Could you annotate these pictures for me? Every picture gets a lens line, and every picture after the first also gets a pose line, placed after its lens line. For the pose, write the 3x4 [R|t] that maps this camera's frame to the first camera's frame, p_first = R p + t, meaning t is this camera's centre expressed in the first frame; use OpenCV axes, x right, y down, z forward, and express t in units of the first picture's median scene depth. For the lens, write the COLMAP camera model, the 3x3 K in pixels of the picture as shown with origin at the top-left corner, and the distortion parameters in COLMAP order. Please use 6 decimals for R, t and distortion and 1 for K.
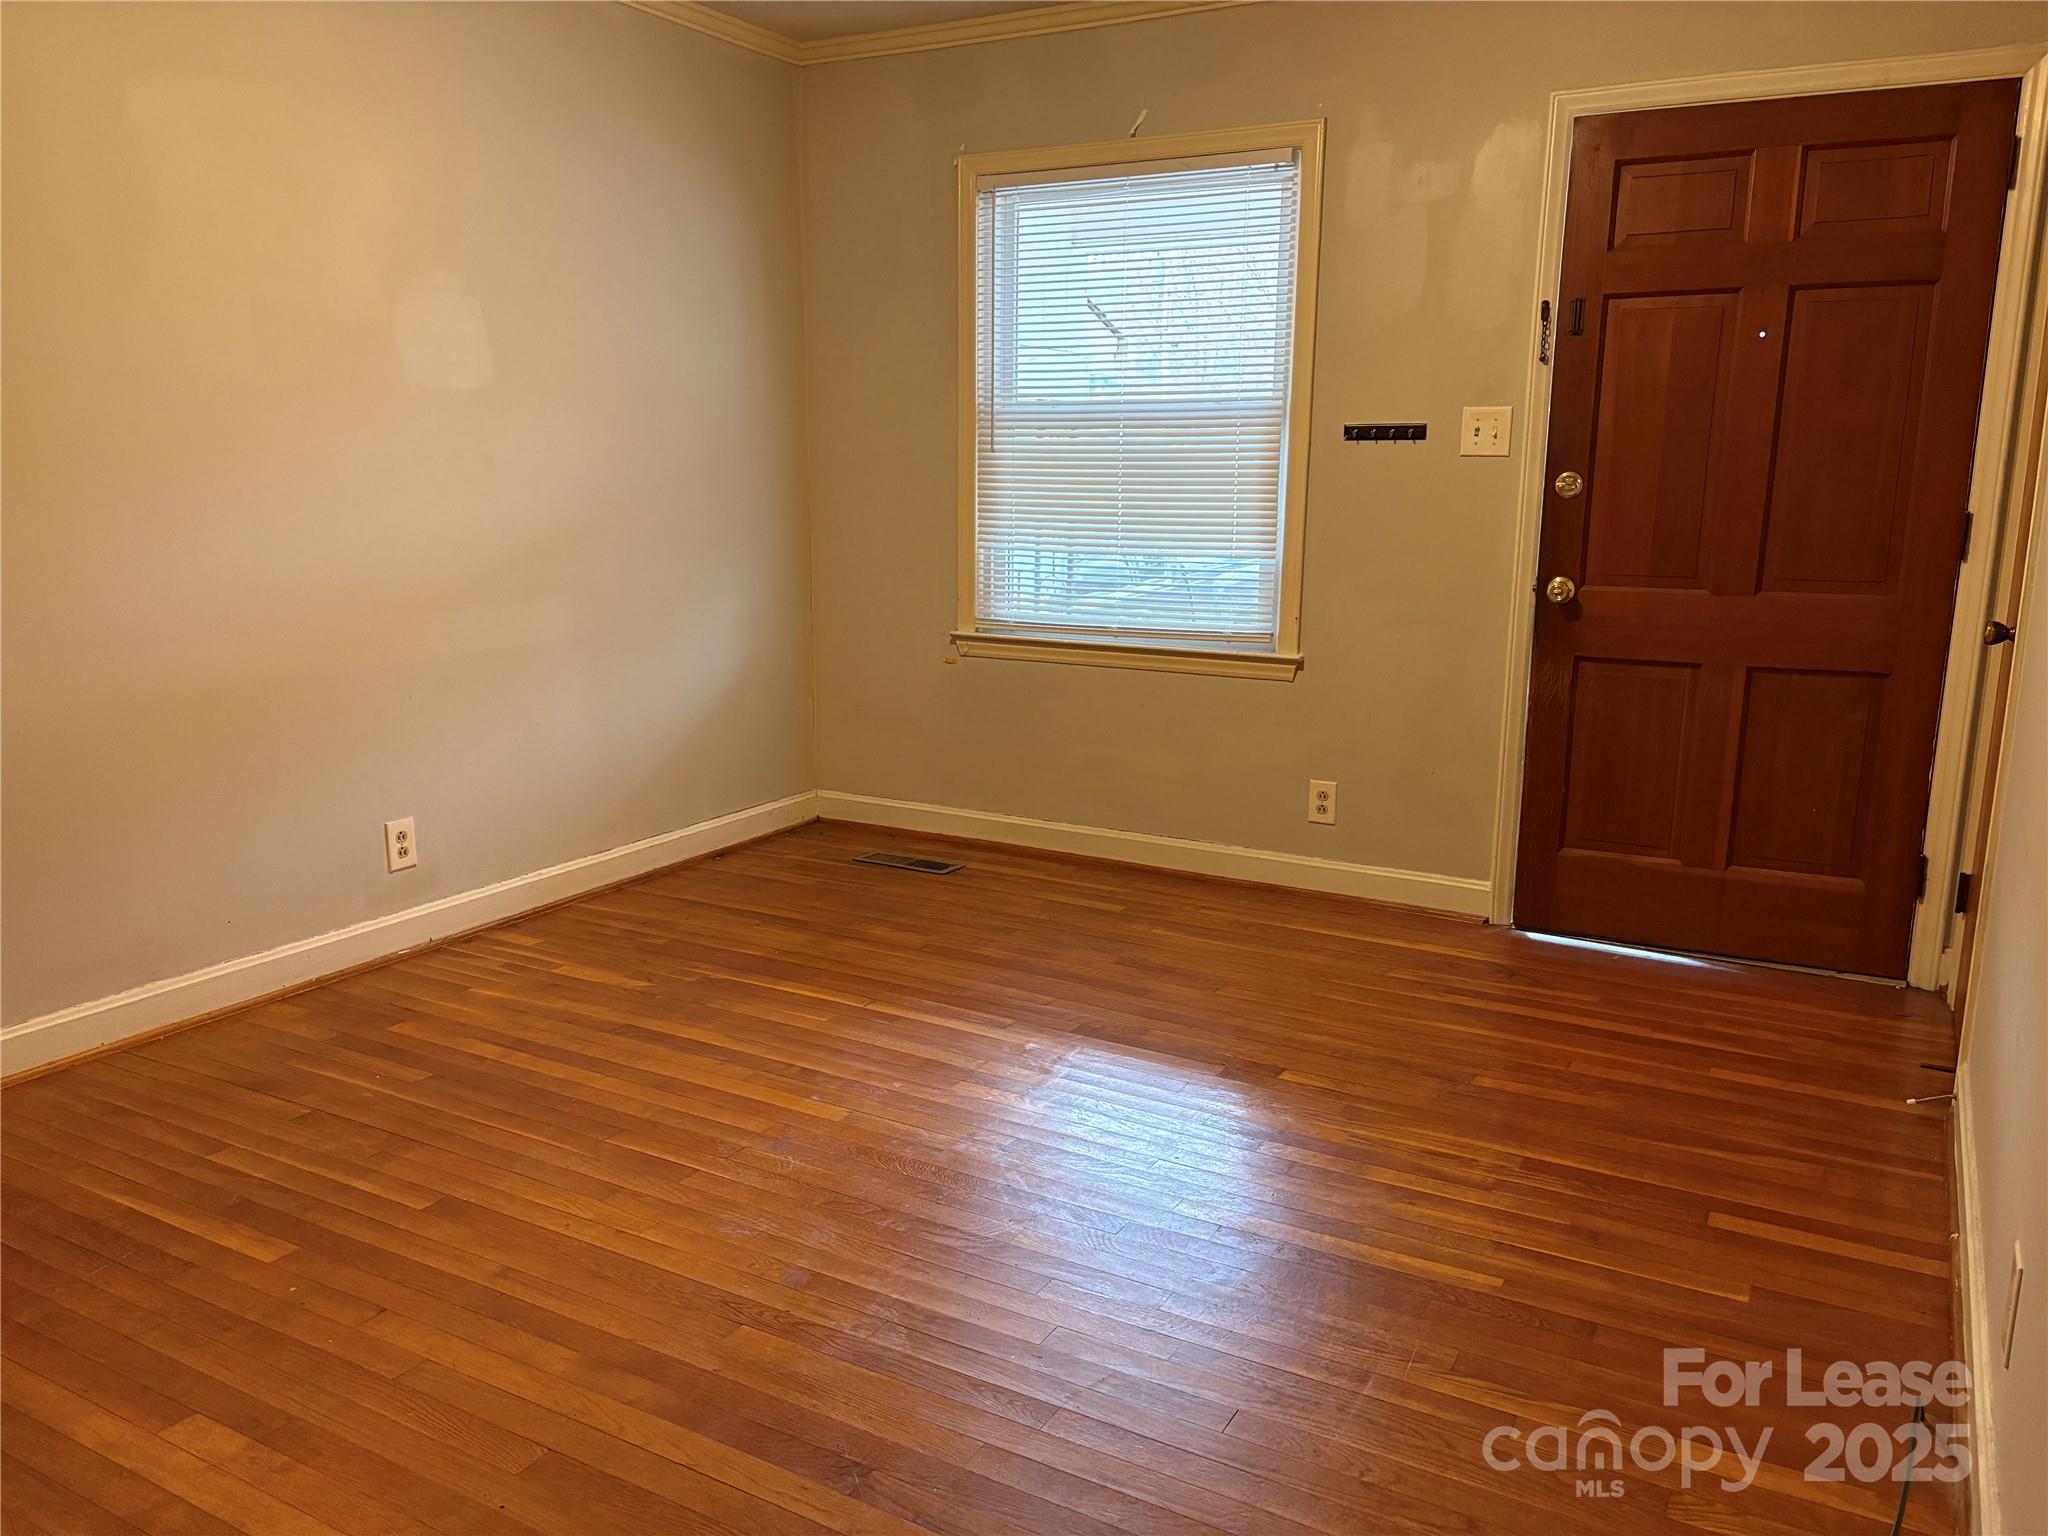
lens RADIAL K [[1553.0, 0, 1023.5], [0, 1553.0, 752.0], [0, 0, 1]] dist [0.039403, -0.035576]
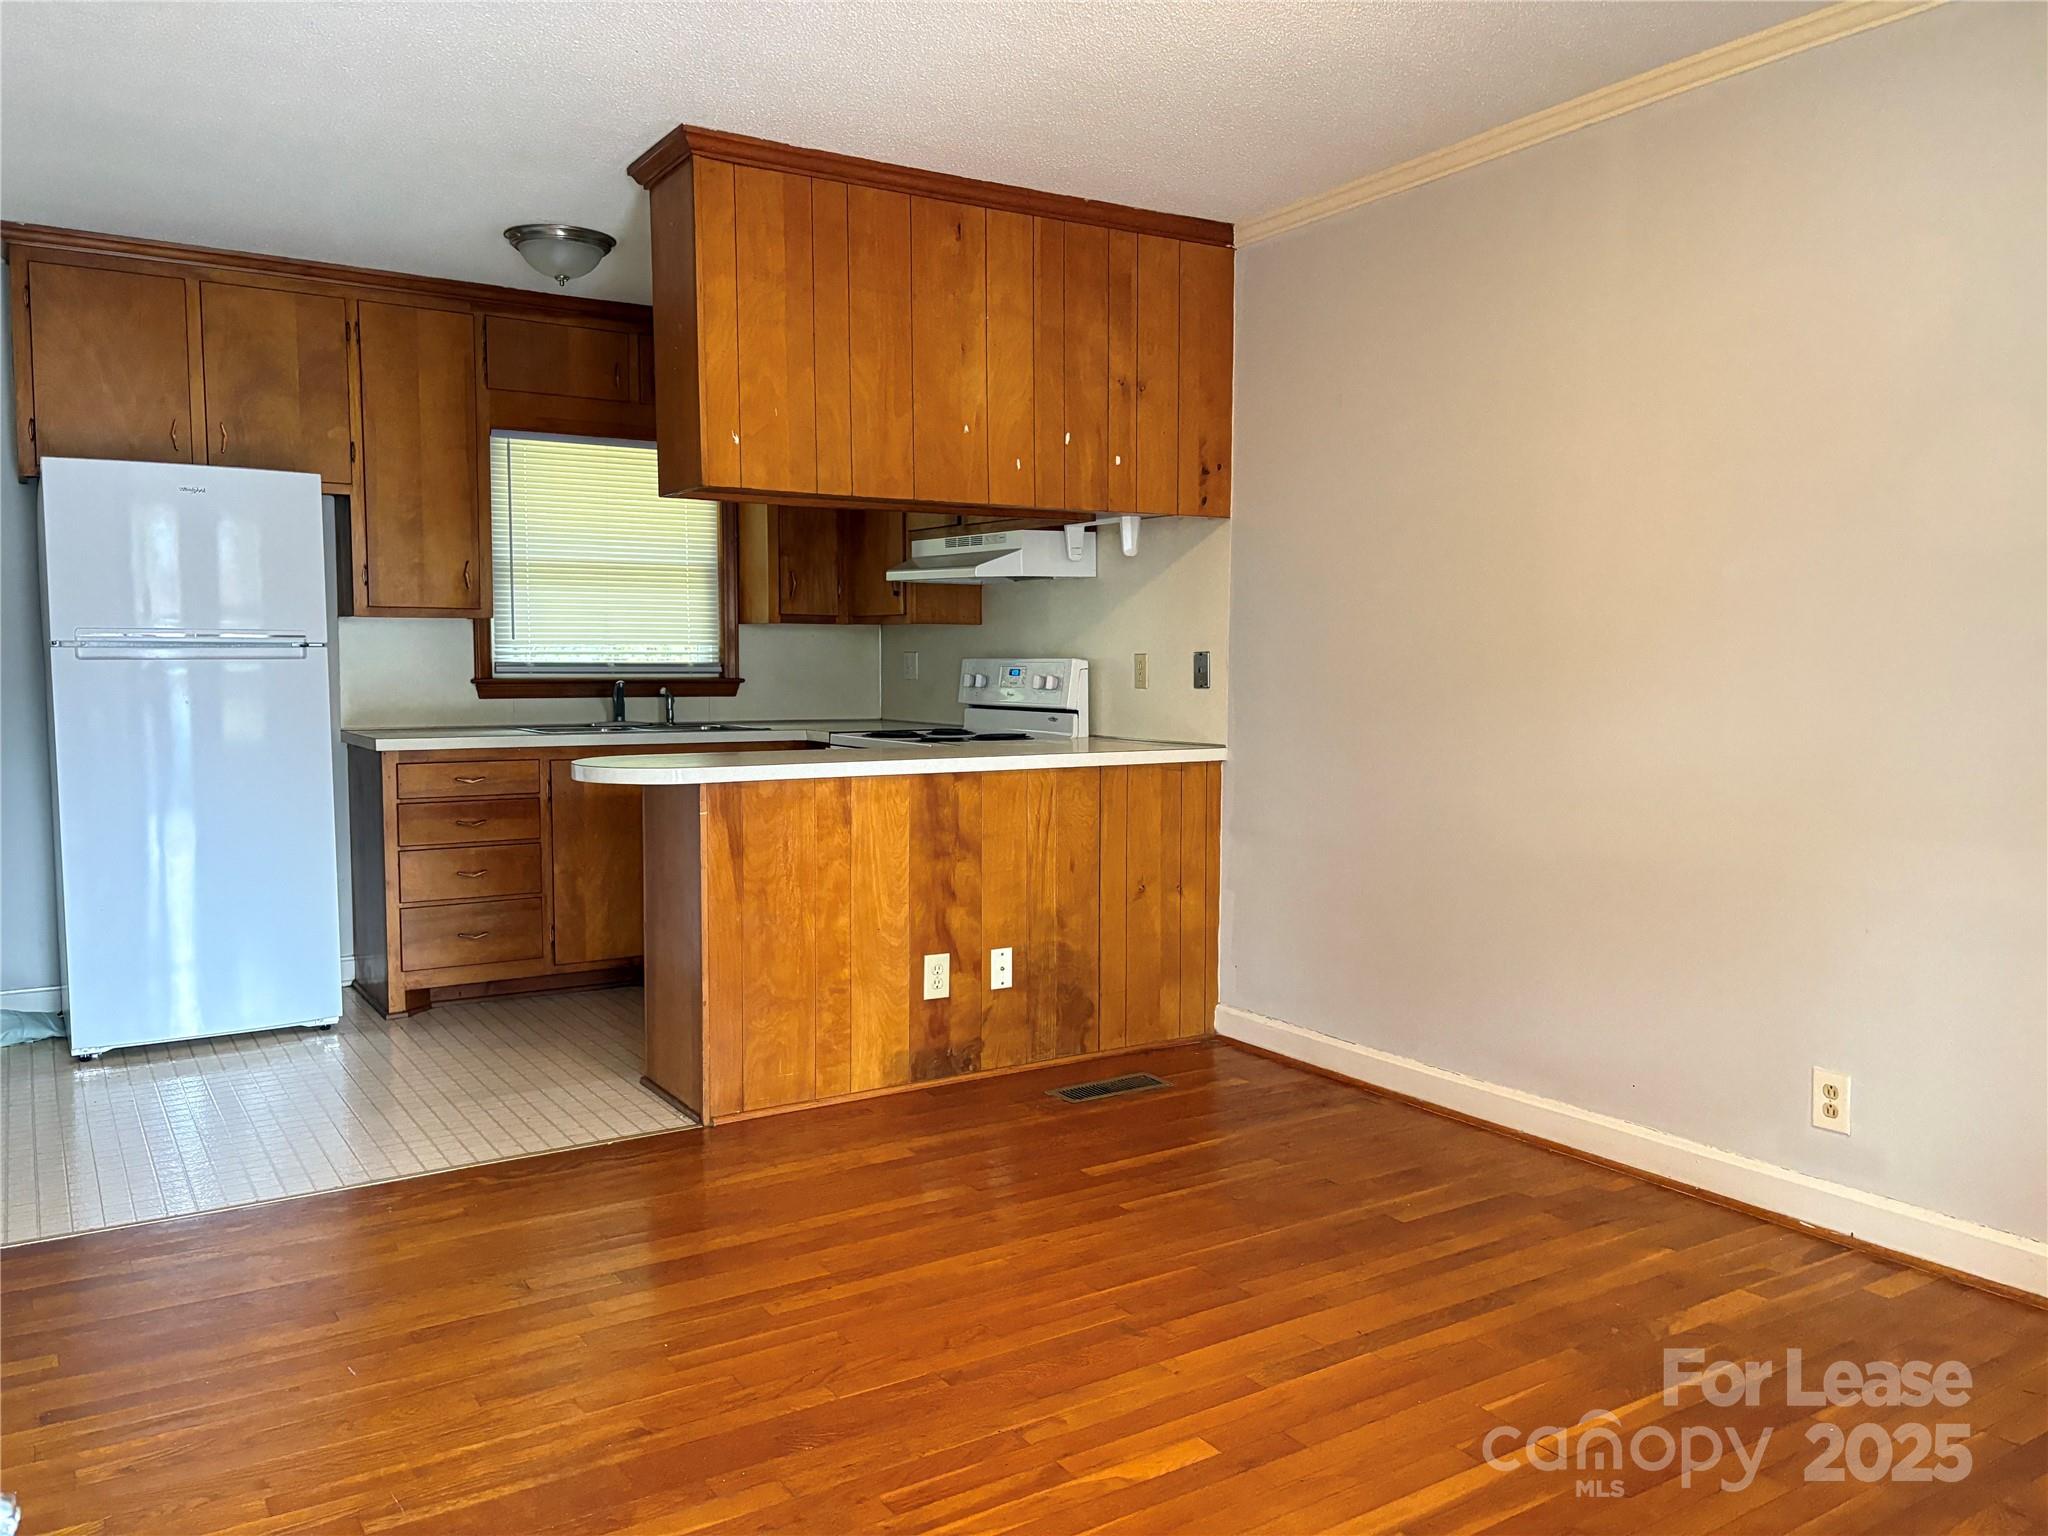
lens RADIAL K [[1553.0, 0, 1027.7], [0, 1553.0, 779.8], [0, 0, 1]] dist [0.039403, -0.035576]
pose [[-0.469327, 0.059012, -0.881050, 0.546103], [-0.167529, 0.973692, 0.154458, -0.170776], [0.866987, 0.220093, -0.447094, 1.006591]]
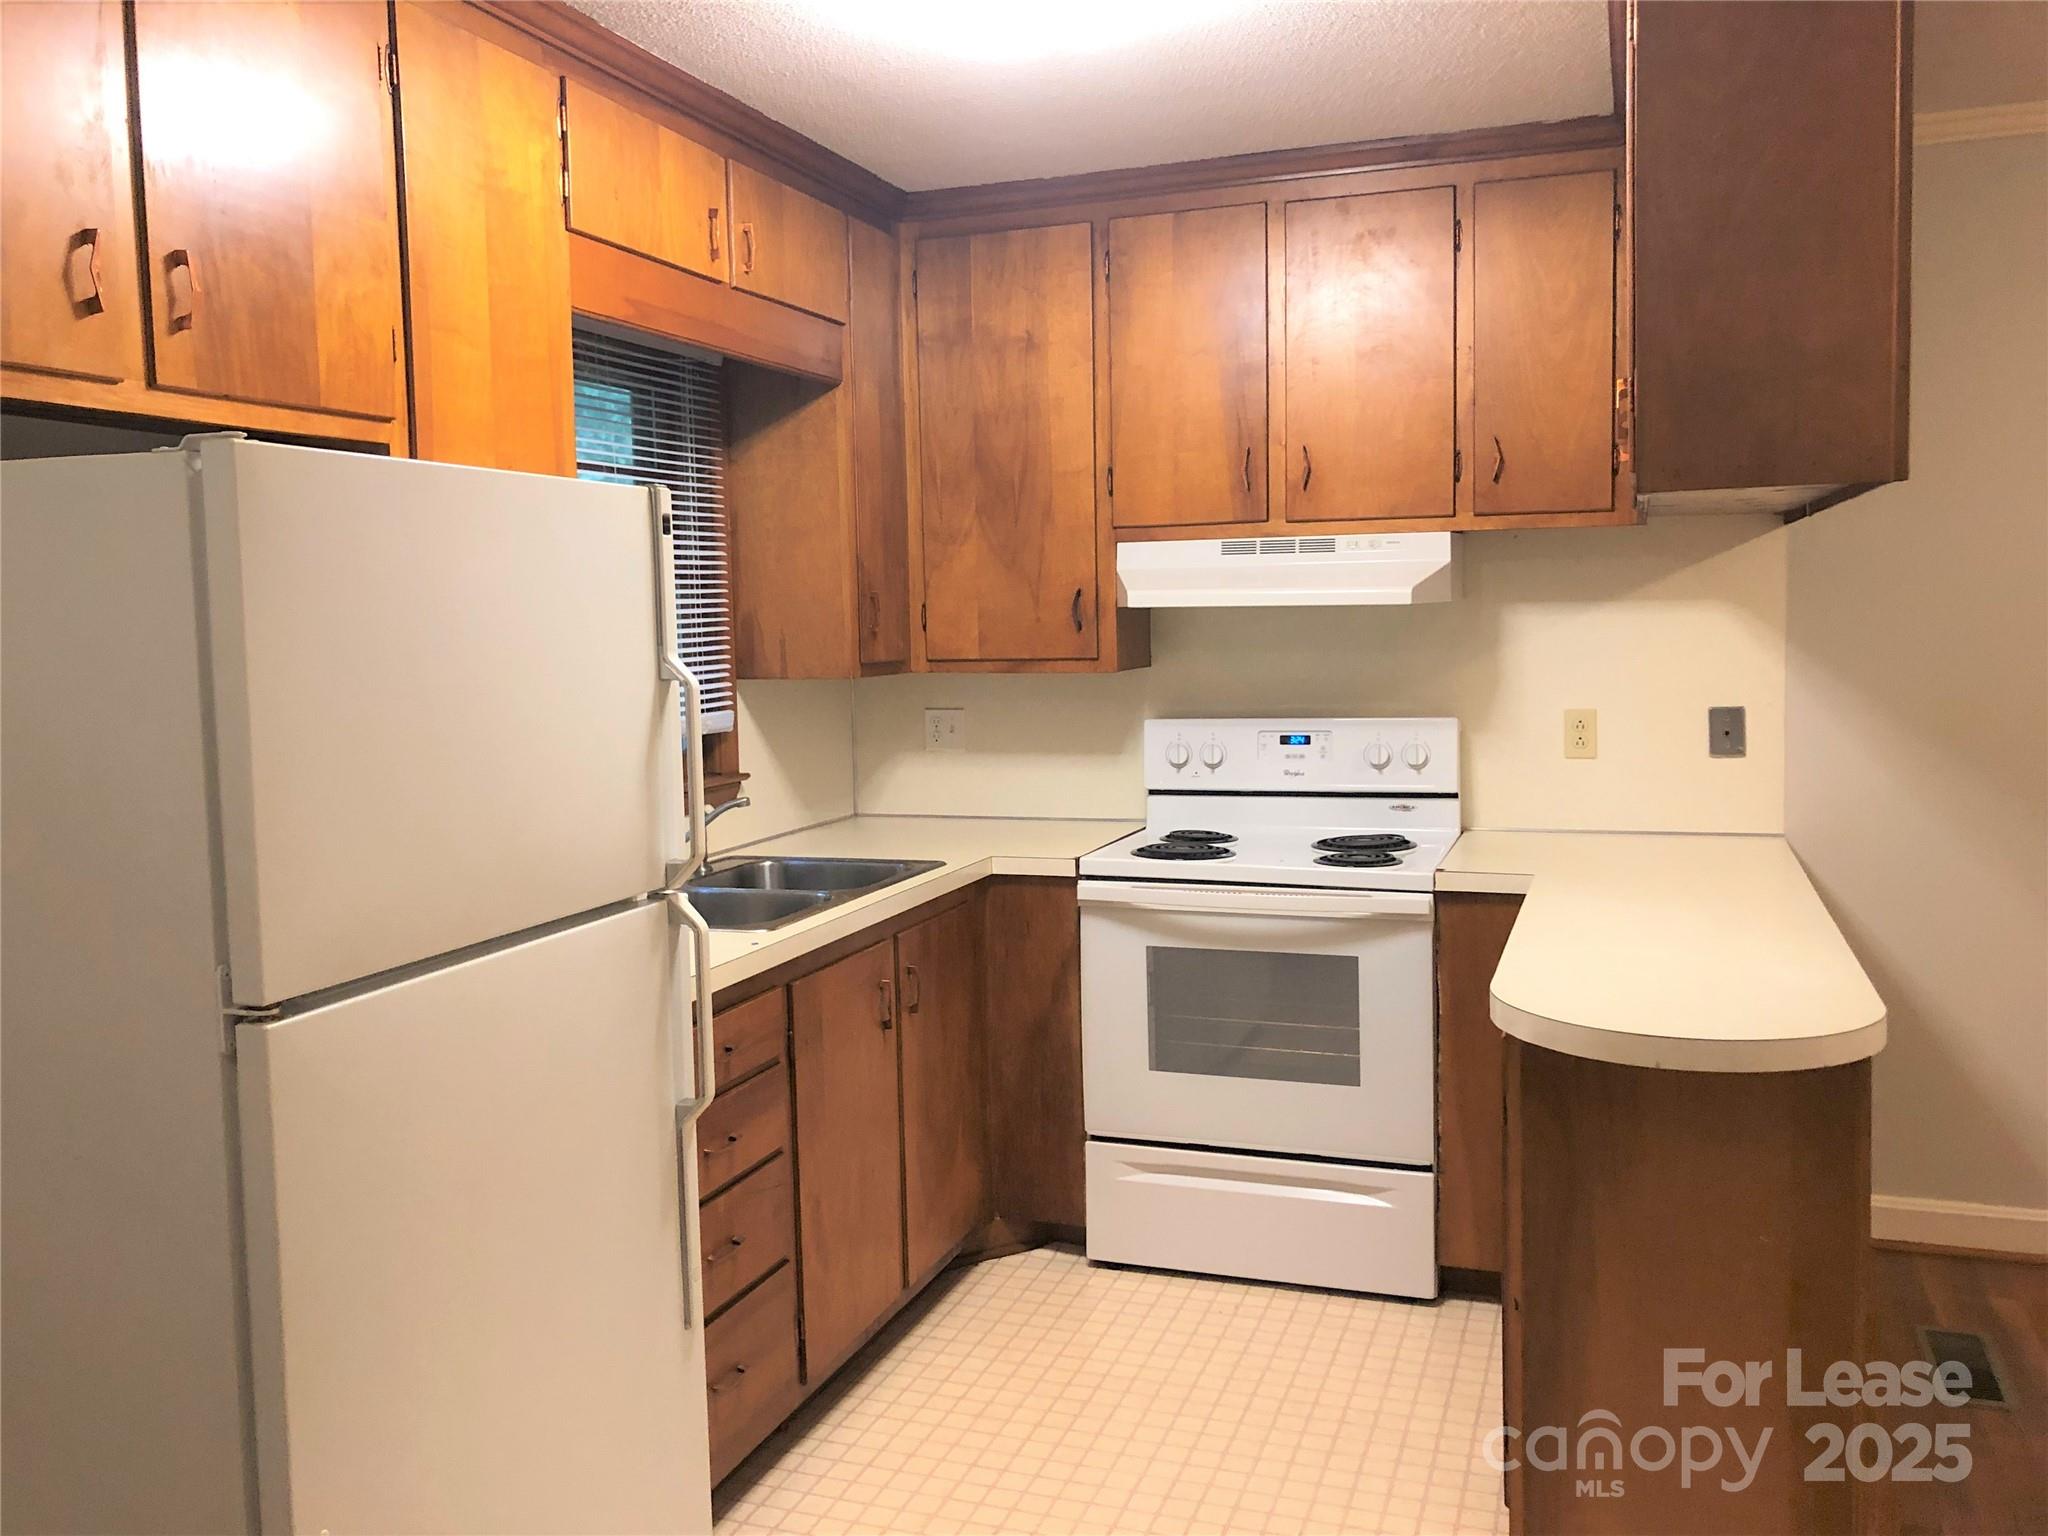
lens RADIAL K [[1685.4, 0, 1013.6], [0, 1685.4, 737.2], [0, 0, 1]] dist [0.016957, -0.004579]
pose [[0.155279, 0.060017, -0.986046, 0.265305], [-0.155513, 0.987192, 0.035597, -0.049125], [0.975553, 0.147816, 0.162624, -0.065367]]
